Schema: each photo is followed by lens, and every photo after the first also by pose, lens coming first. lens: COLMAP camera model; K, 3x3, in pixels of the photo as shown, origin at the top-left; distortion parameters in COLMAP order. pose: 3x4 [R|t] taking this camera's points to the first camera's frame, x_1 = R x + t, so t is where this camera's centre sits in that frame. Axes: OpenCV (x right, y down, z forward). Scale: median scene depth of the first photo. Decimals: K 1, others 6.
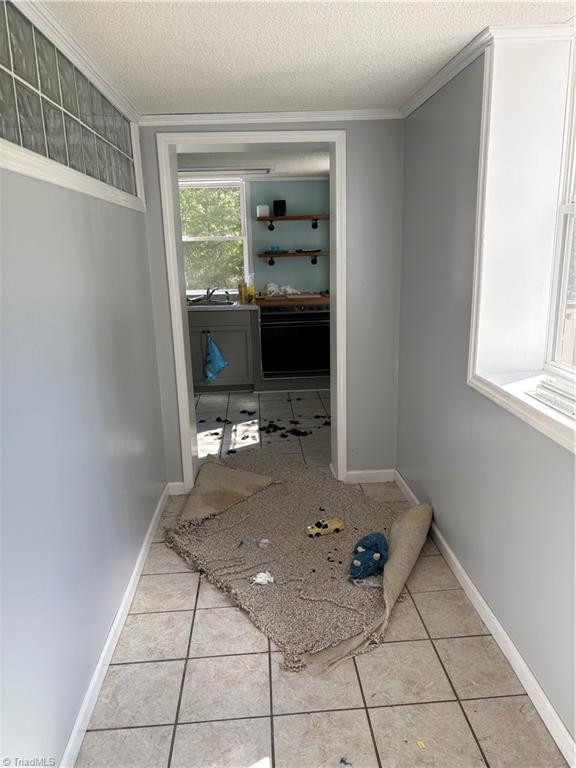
lens RADIAL K [[578.1, 0, 288.8], [0, 578.1, 385.4], [0, 0, 1]] dist [0.023549, -0.002202]
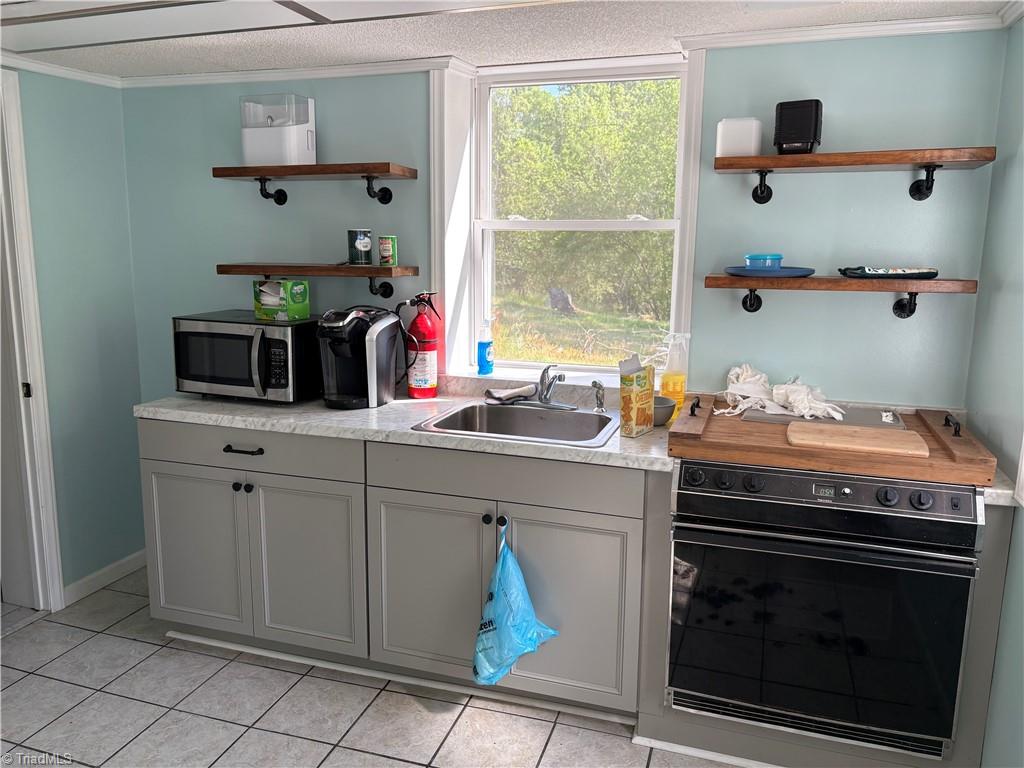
lens RADIAL K [[770.8, 0, 509.2], [0, 770.8, 381.8], [0, 0, 1]] dist [0.023549, -0.002202]
pose [[0.927495, 0.100399, -0.360101, 0.003281], [-0.124068, 0.991335, -0.043163, -0.140432], [0.352648, 0.084710, 0.931914, 0.585177]]
